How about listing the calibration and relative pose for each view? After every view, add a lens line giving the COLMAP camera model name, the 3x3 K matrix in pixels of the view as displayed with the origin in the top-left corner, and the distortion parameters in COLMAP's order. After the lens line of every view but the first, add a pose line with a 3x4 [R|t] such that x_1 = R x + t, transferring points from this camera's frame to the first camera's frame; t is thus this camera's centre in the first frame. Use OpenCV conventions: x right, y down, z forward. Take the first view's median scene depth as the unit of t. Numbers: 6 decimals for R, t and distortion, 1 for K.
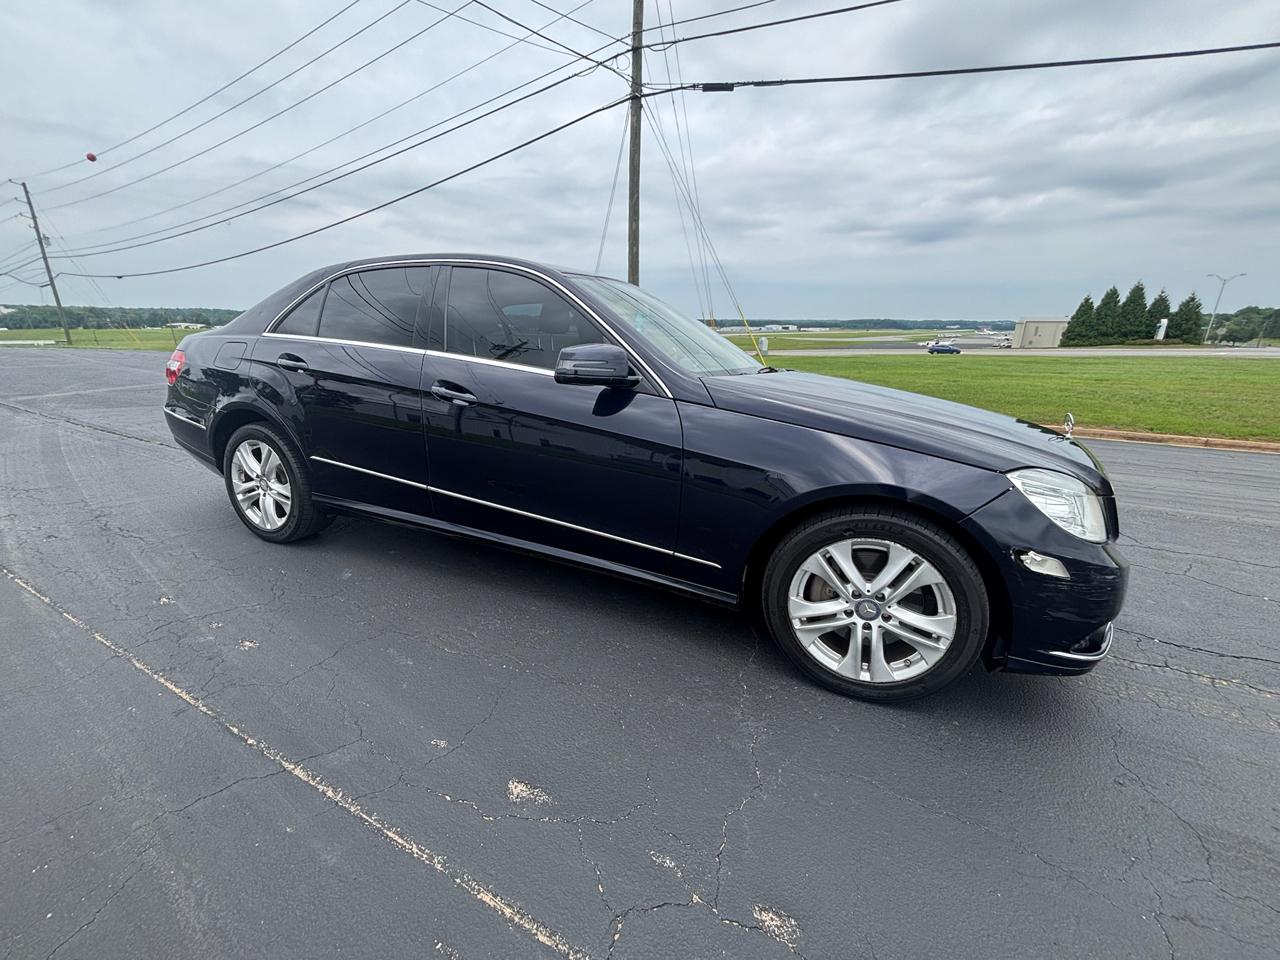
lens RADIAL K [[510.4, 0, 640.0], [0, 510.4, 480.0], [0, 0, 1]] dist [0.002007, 0.000439]
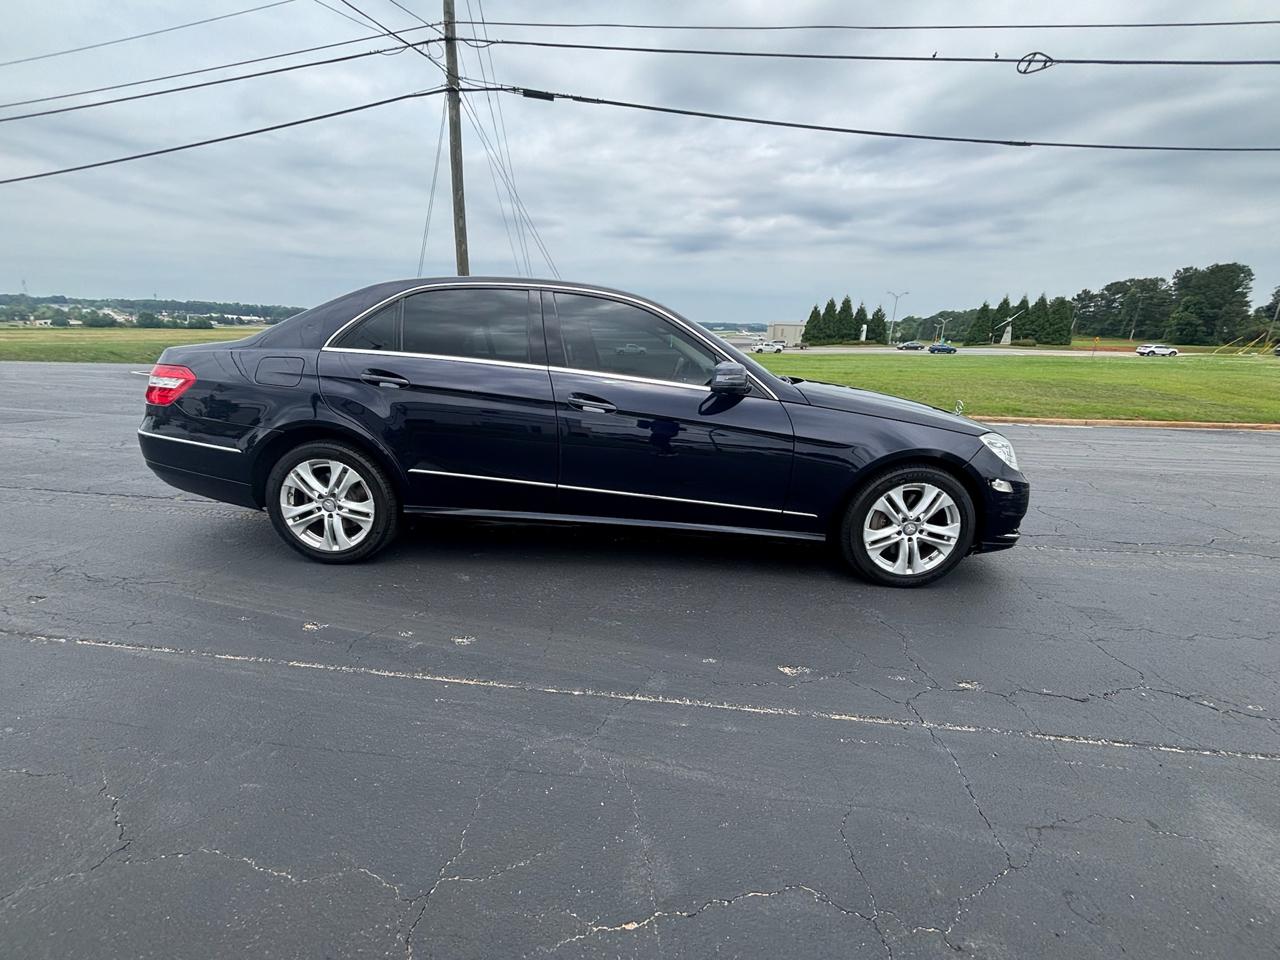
lens RADIAL K [[510.4, 0, 634.7], [0, 510.4, 482.7], [0, 0, 1]] dist [-0.000800, 0.000651]
pose [[0.928192, -0.095480, 0.359643, -0.541819], [0.091957, 0.995399, 0.026934, -0.006092], [-0.360559, 0.008072, 0.932701, -0.103483]]
